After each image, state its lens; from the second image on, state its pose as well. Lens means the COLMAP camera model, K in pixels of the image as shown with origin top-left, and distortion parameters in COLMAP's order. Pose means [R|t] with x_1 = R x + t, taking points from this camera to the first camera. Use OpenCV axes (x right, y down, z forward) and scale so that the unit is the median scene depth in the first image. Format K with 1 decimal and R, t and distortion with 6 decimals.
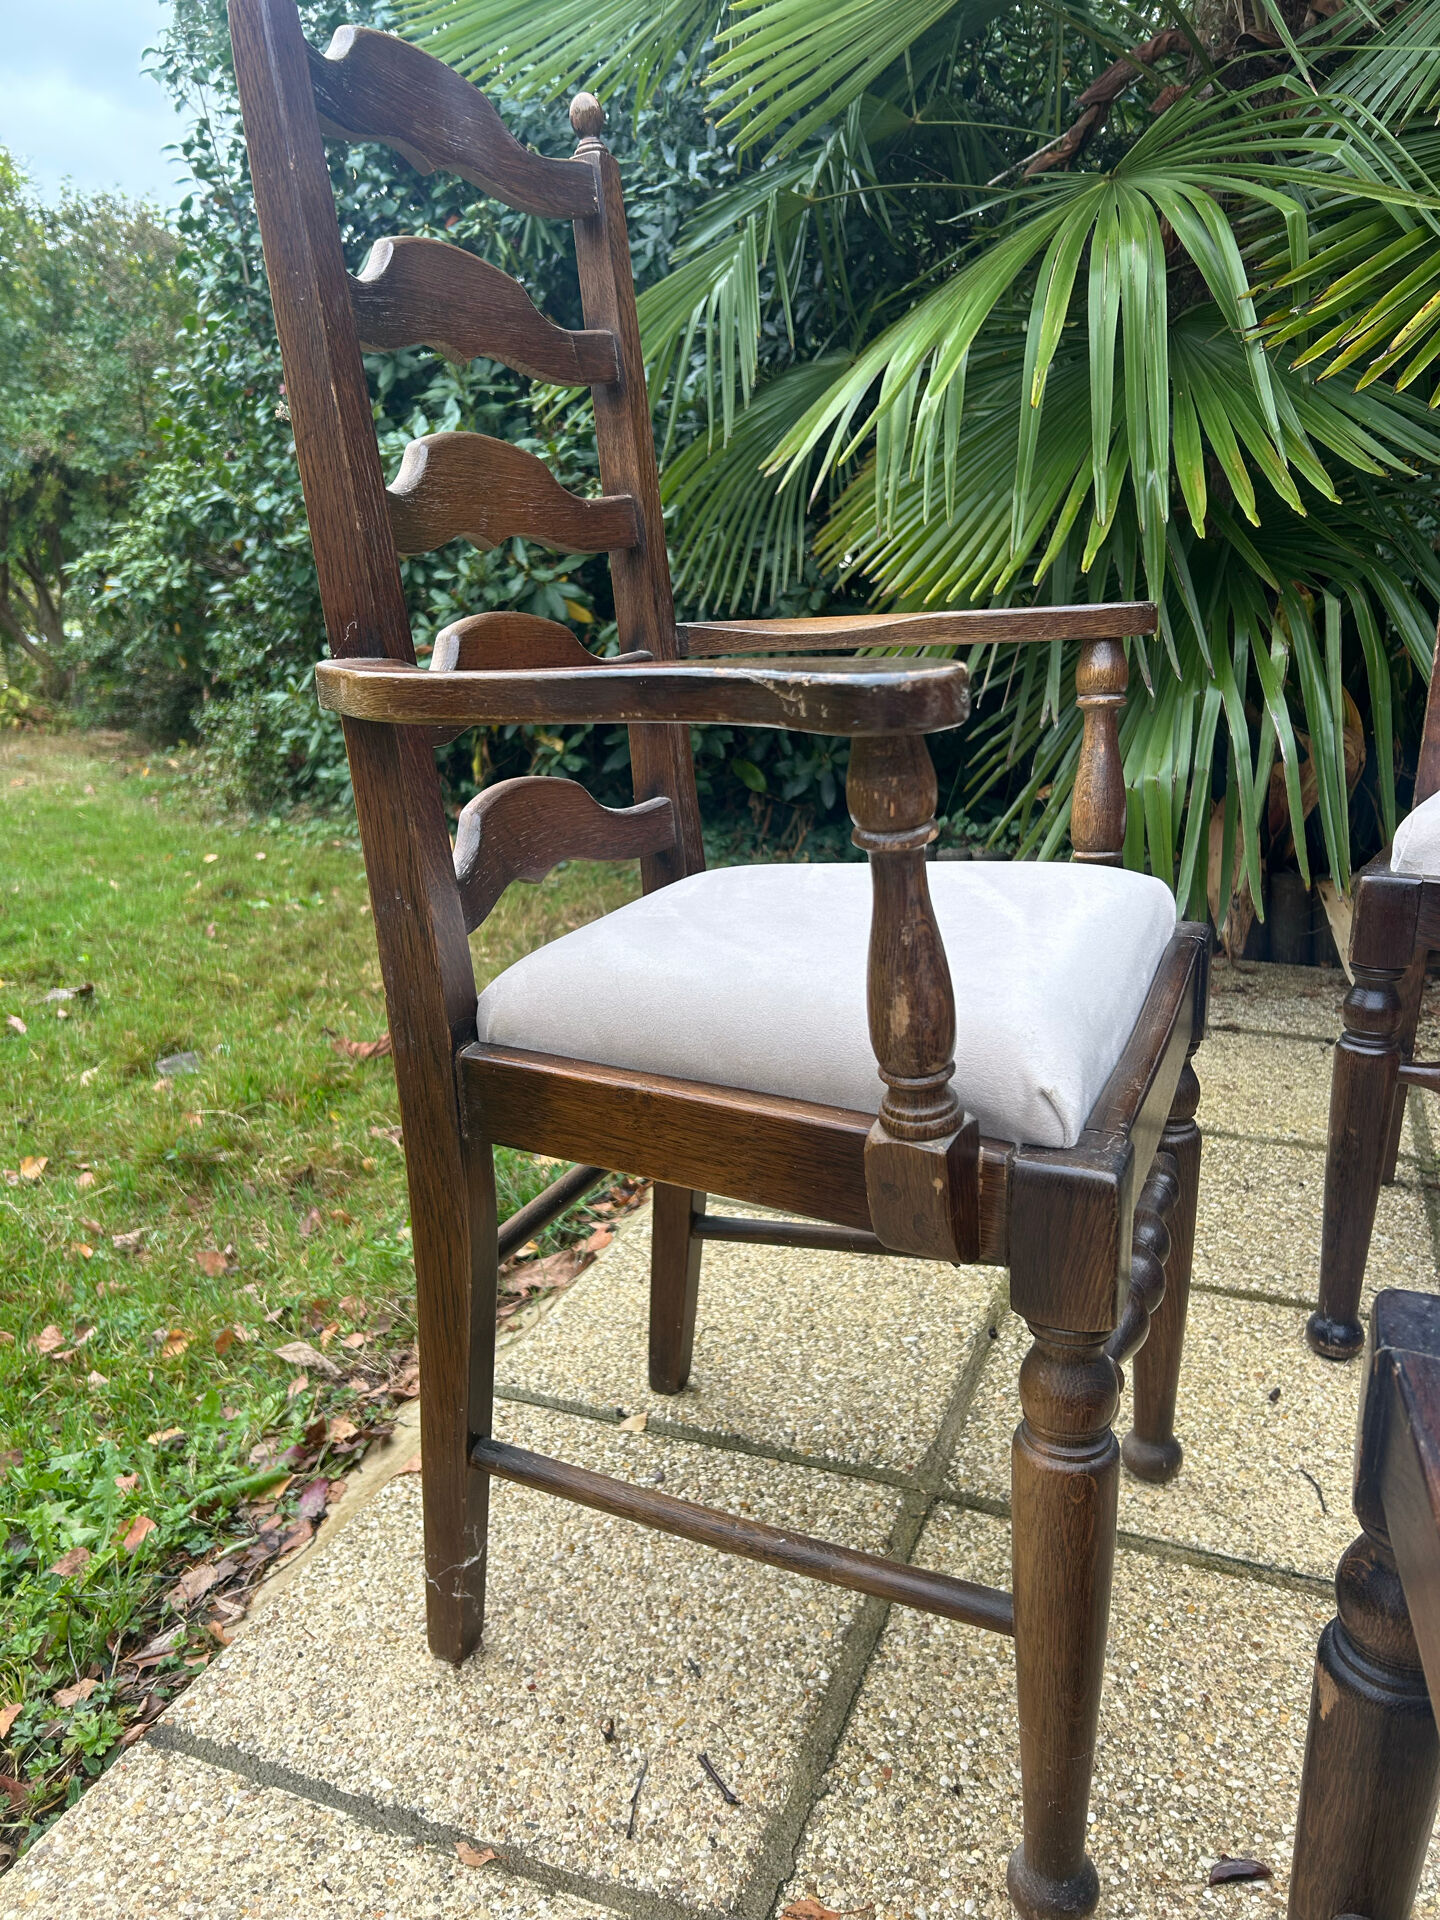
lens RADIAL K [[1421.3, 0, 720.0], [0, 1421.3, 960.0], [0, 0, 1]] dist [0.031676, -0.051912]
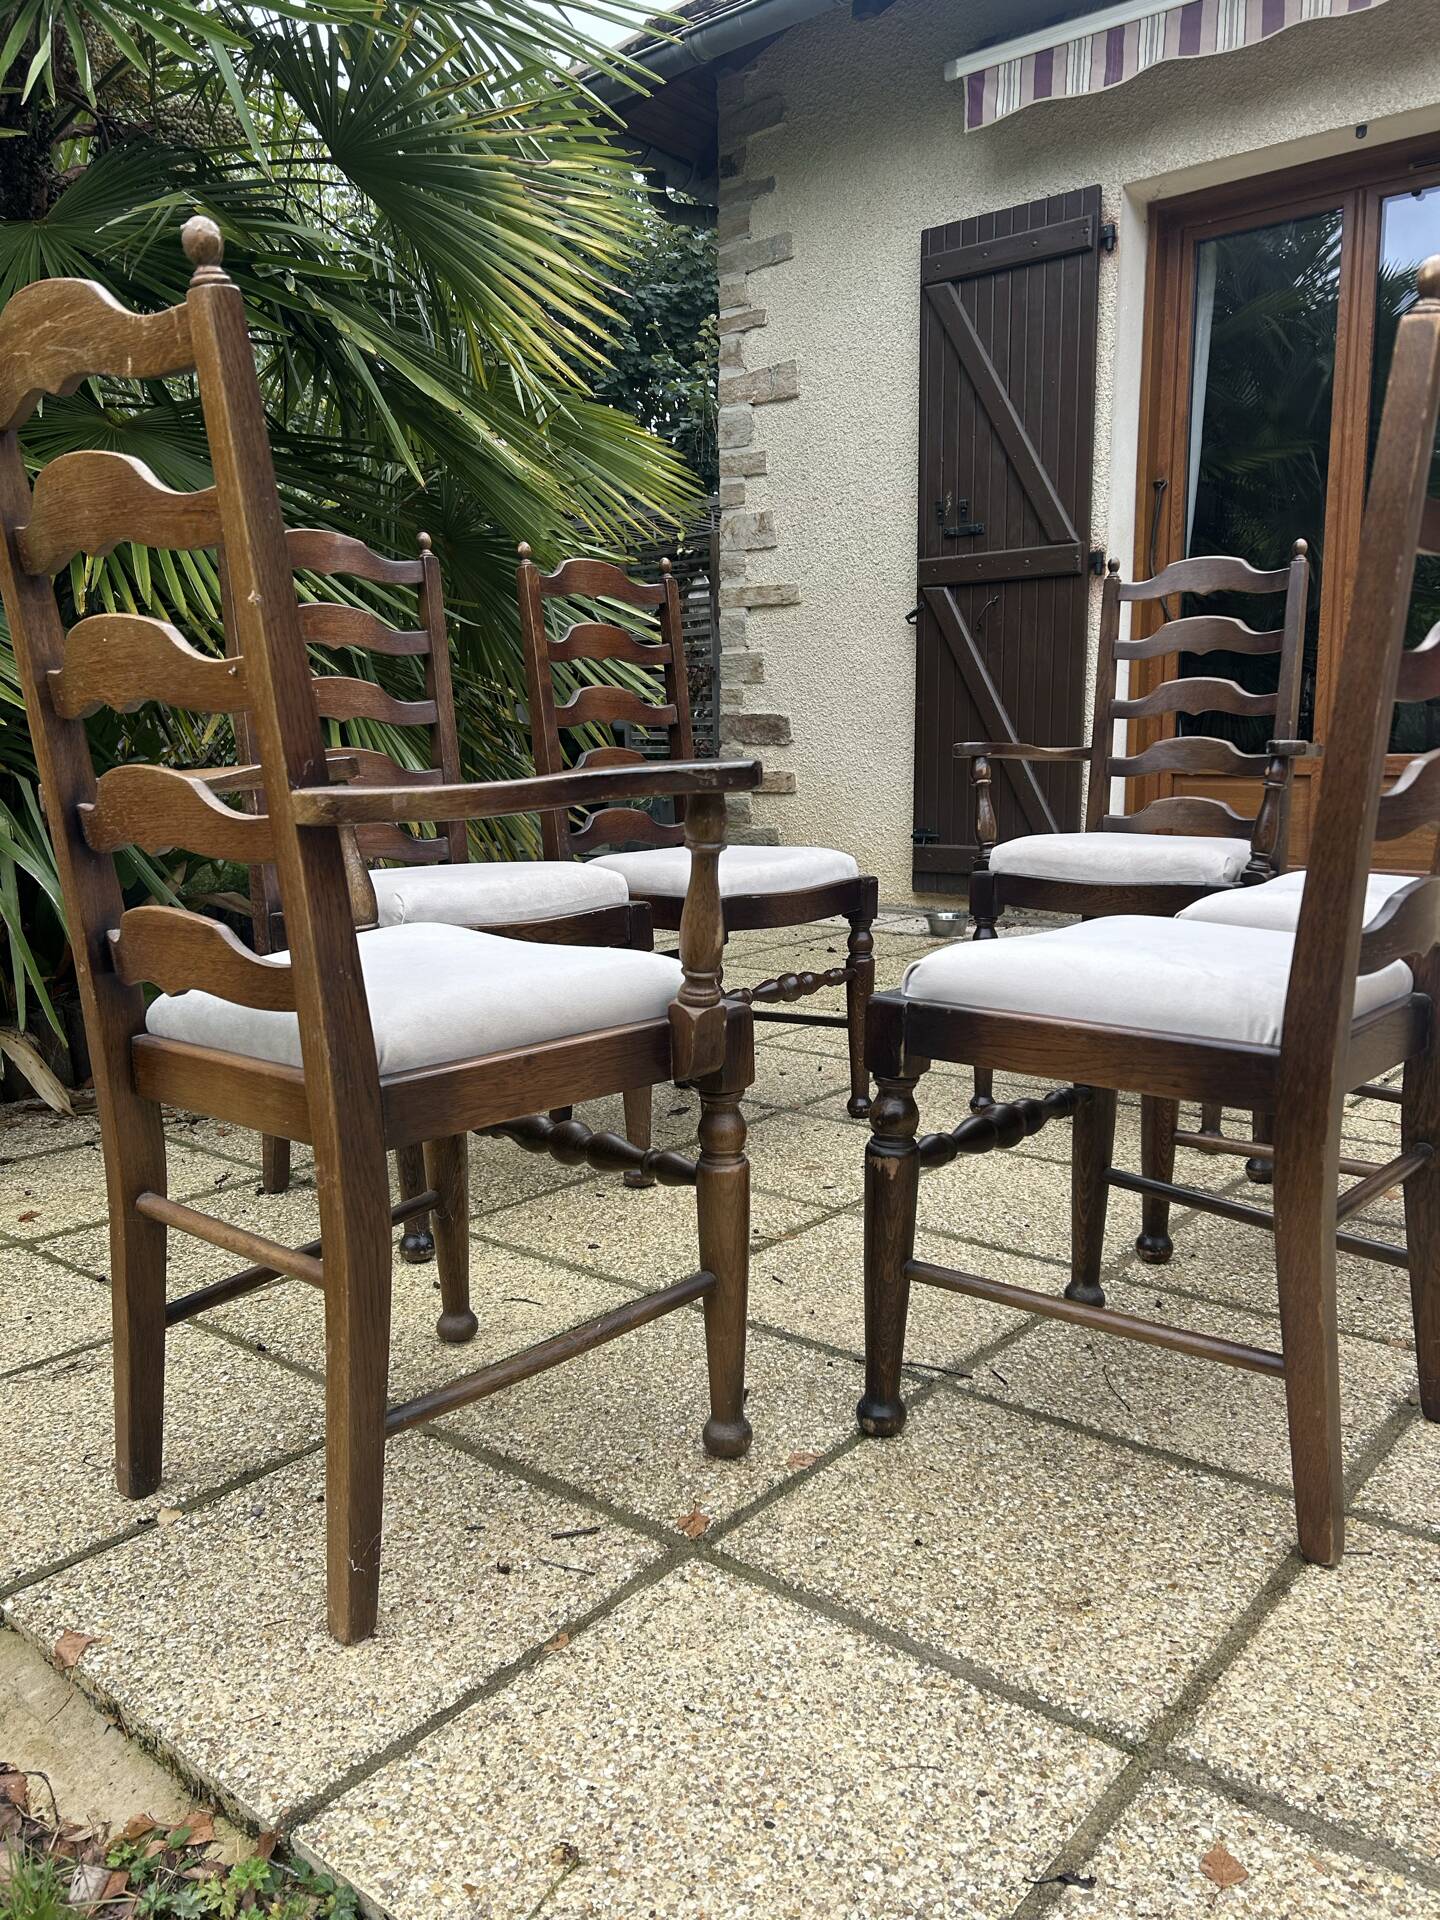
lens RADIAL K [[1429.4, 0, 741.6], [0, 1429.4, 965.3], [0, 0, 1]] dist [0.042860, -0.049348]
pose [[0.293222, -0.143282, 0.945247, -1.074450], [0.274468, 0.959702, 0.060332, -0.018853], [-0.915799, 0.241750, 0.320732, 0.202639]]
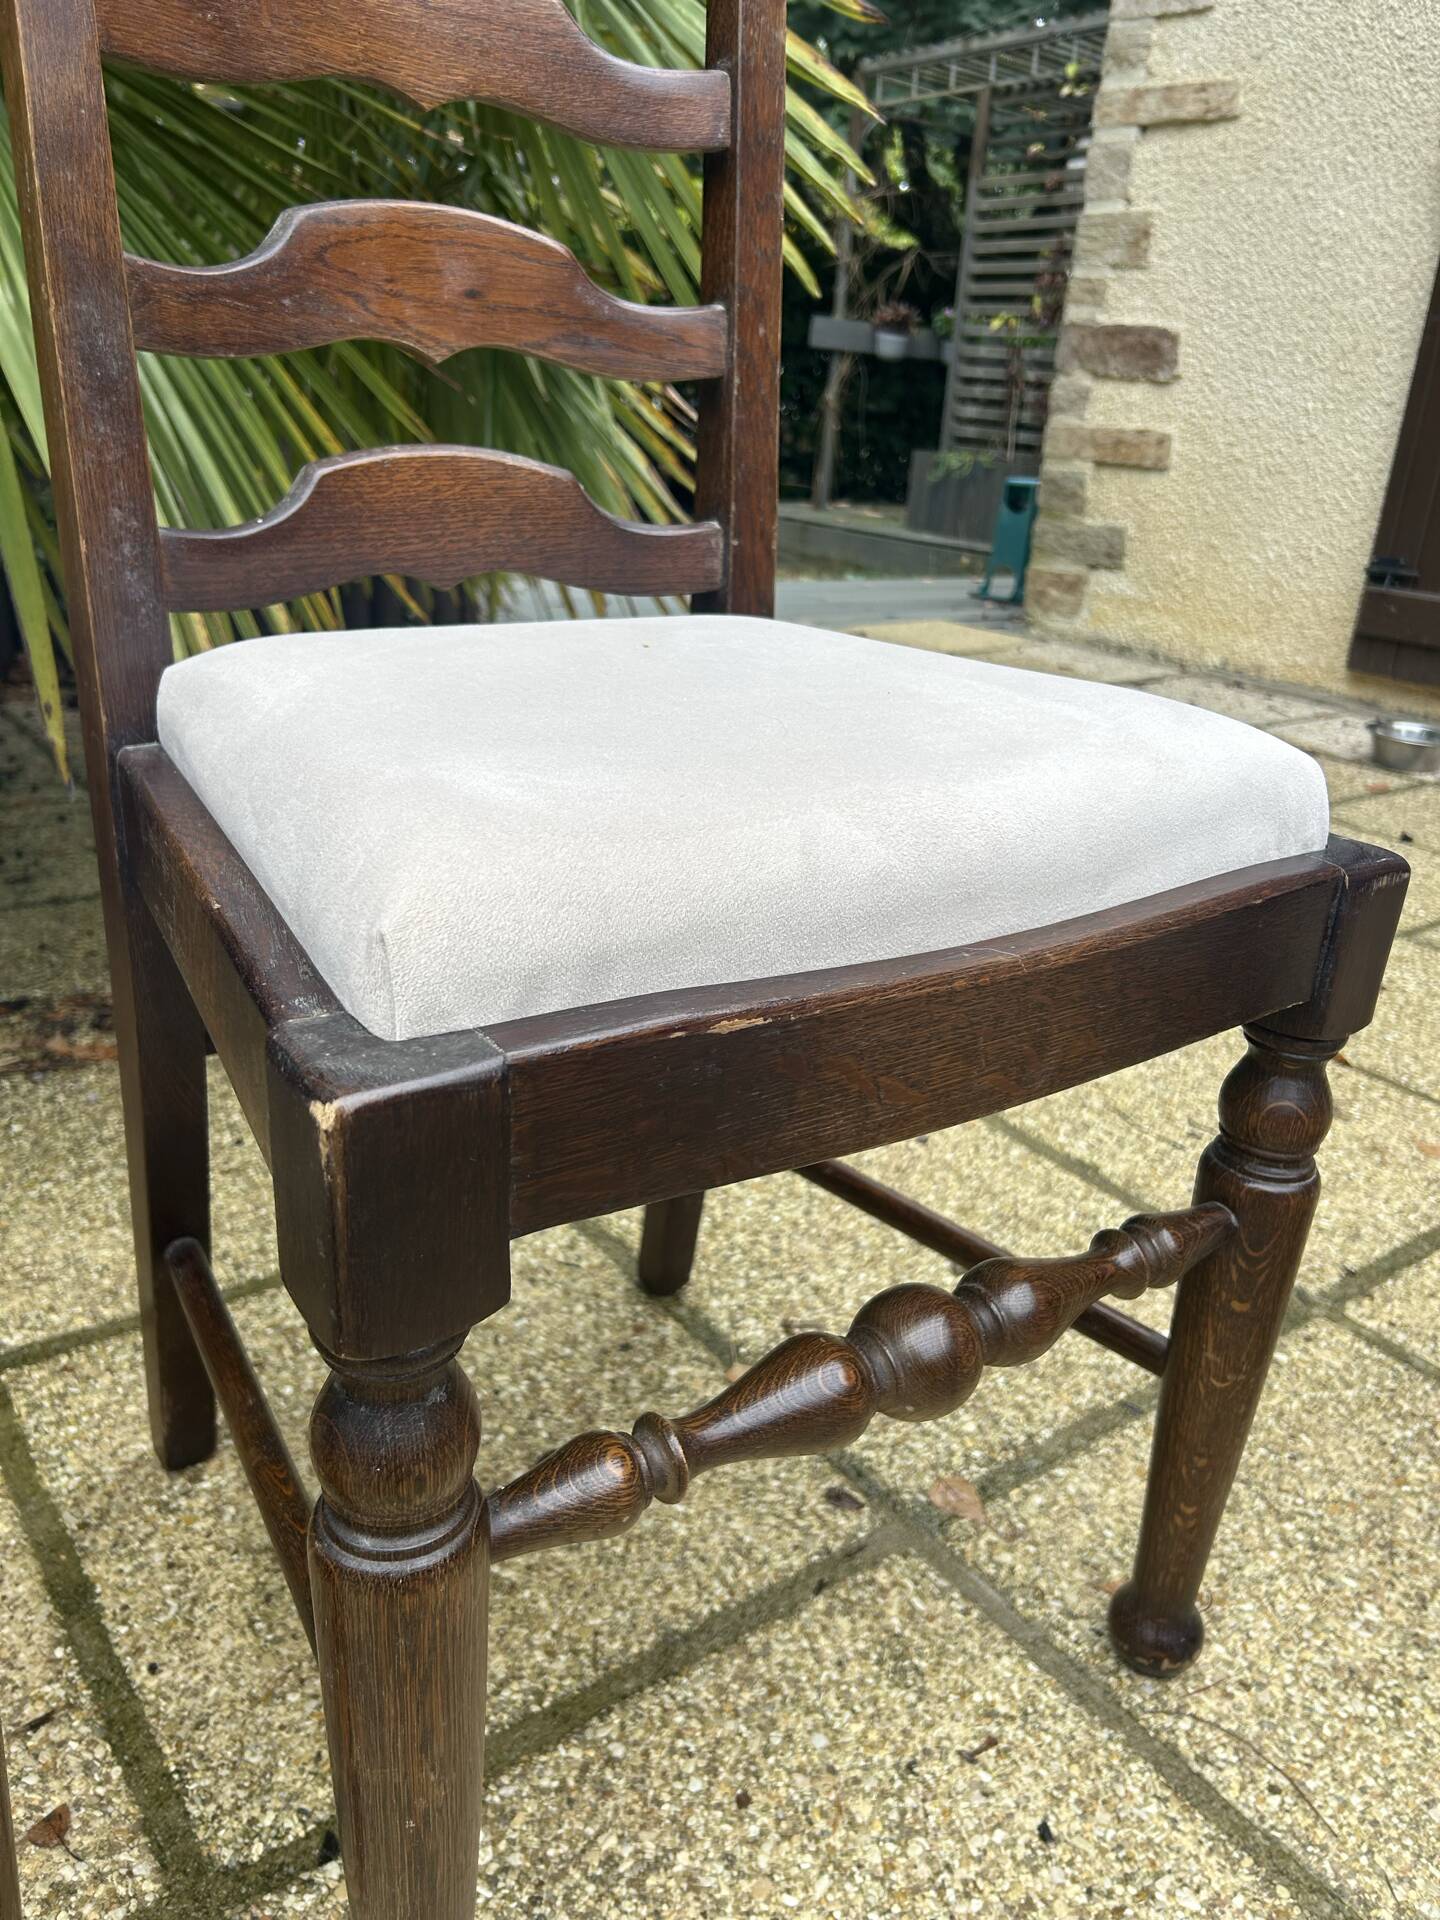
lens RADIAL K [[1478.7, 0, 718.9], [0, 1478.7, 932.9], [0, 0, 1]] dist [0.041402, -0.054608]
pose [[0.522372, -0.256256, 0.813302, 0.790165], [0.163844, 0.966168, 0.199187, -0.090901], [-0.836829, 0.029205, 0.546685, 0.668434]]
